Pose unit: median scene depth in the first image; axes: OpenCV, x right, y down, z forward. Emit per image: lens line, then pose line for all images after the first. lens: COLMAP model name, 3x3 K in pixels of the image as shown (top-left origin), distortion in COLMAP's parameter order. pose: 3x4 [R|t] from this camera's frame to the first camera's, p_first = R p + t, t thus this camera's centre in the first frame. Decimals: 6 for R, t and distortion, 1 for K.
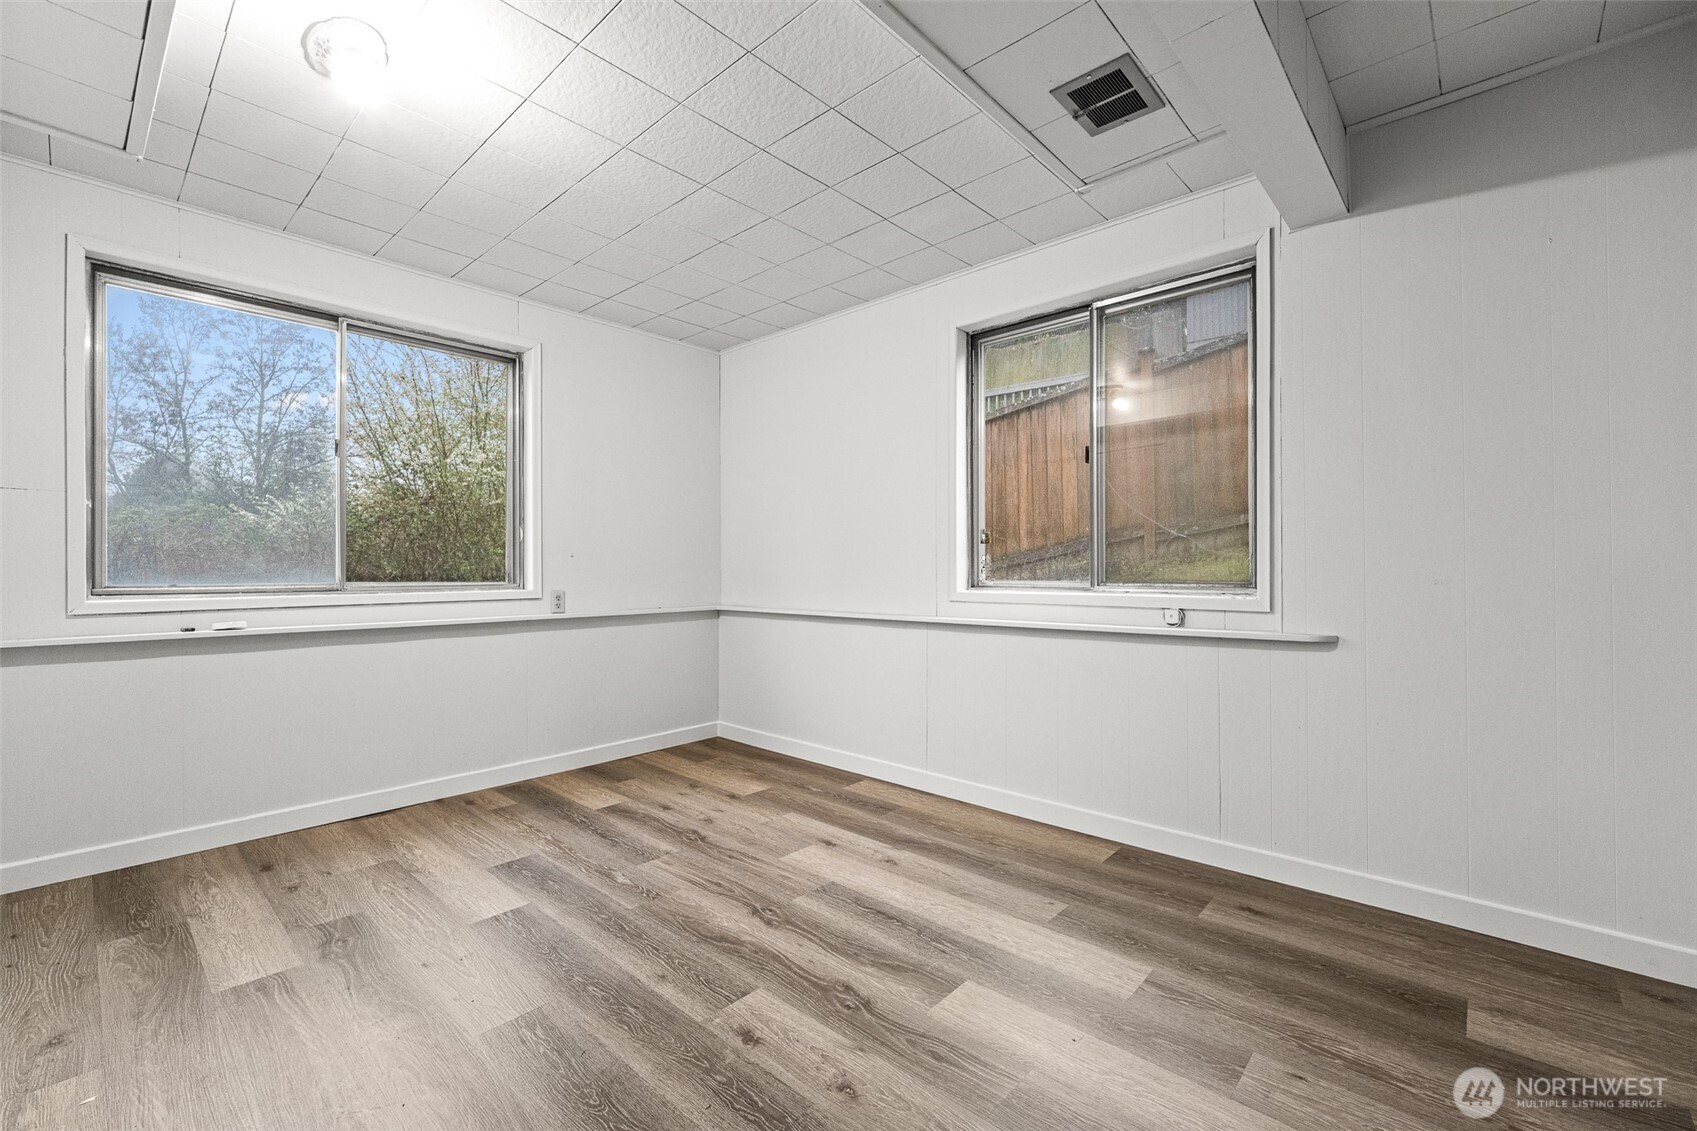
lens RADIAL K [[704.4, 0, 851.6], [0, 704.4, 563.3], [0, 0, 1]] dist [0.005837, -0.001988]
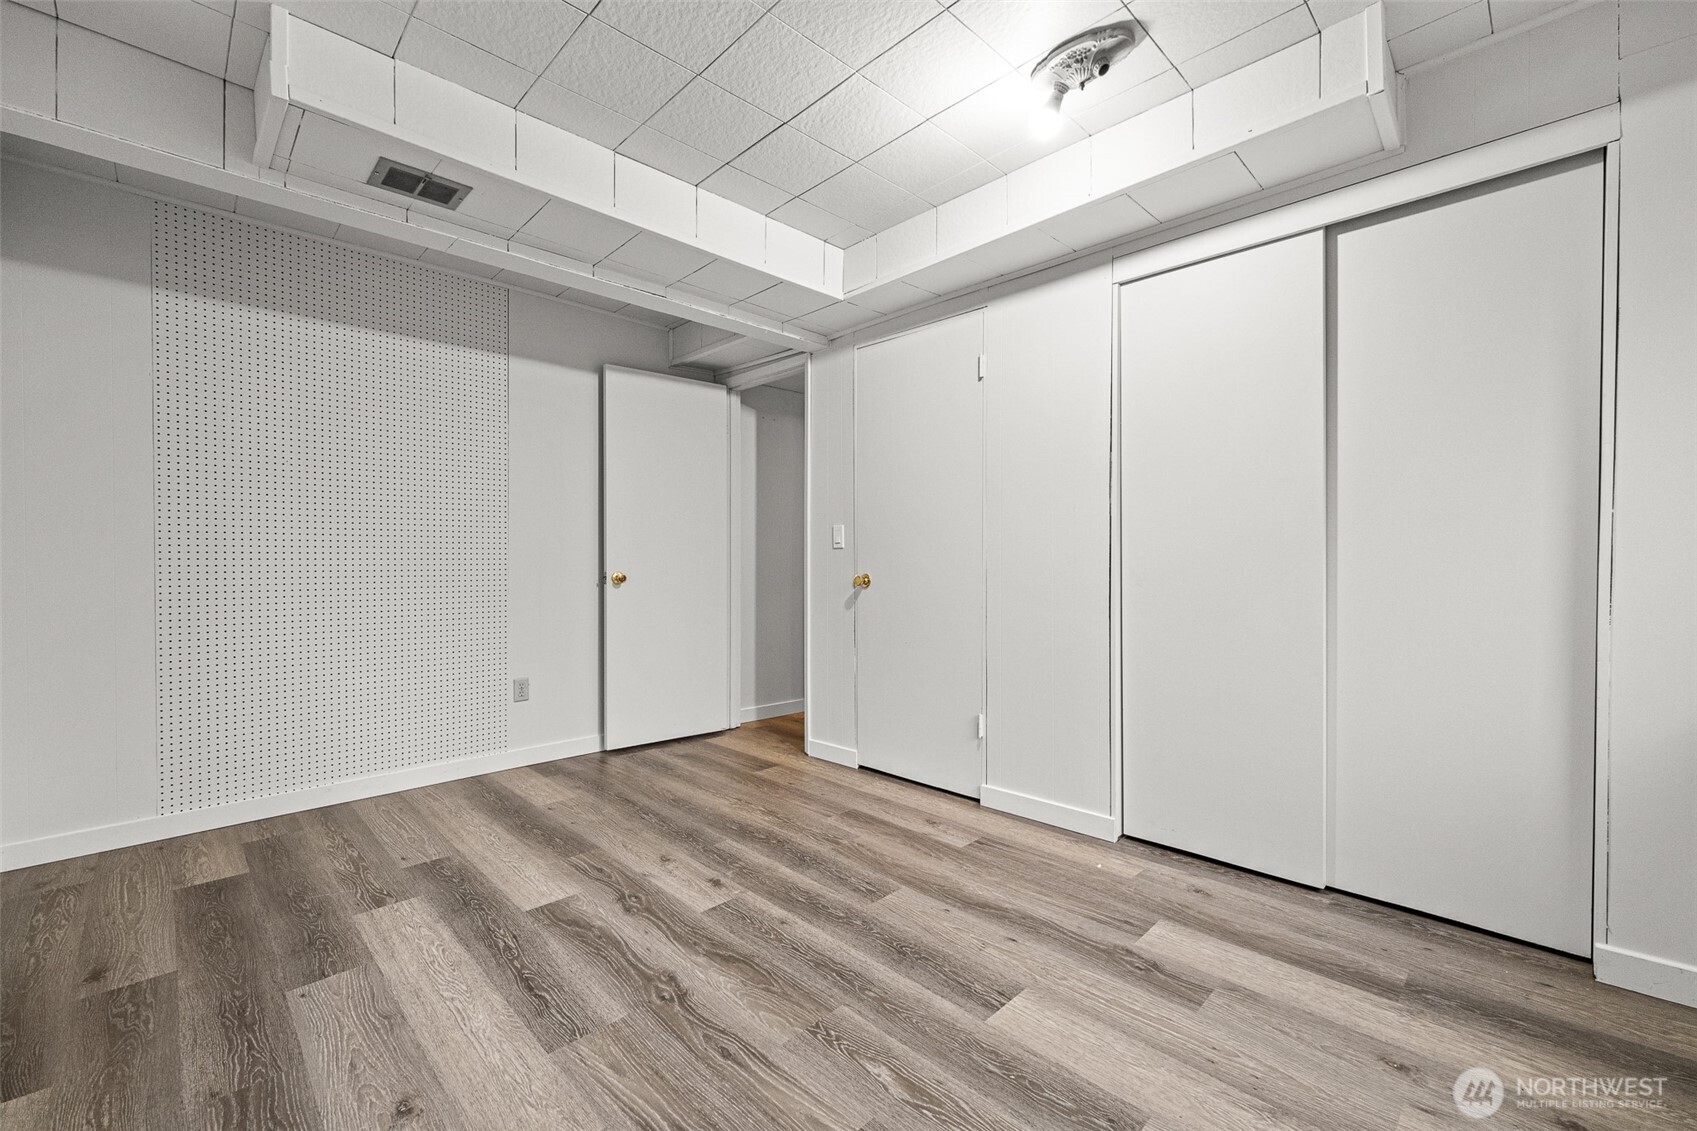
lens RADIAL K [[704.4, 0, 846.7], [0, 704.4, 563.2], [0, 0, 1]] dist [0.005837, -0.001988]
pose [[-0.998109, 0.007481, 0.061016, -0.403847], [0.007496, 0.999972, 0.000018, 0.012889], [-0.061014, 0.000475, -0.998137, 1.933053]]
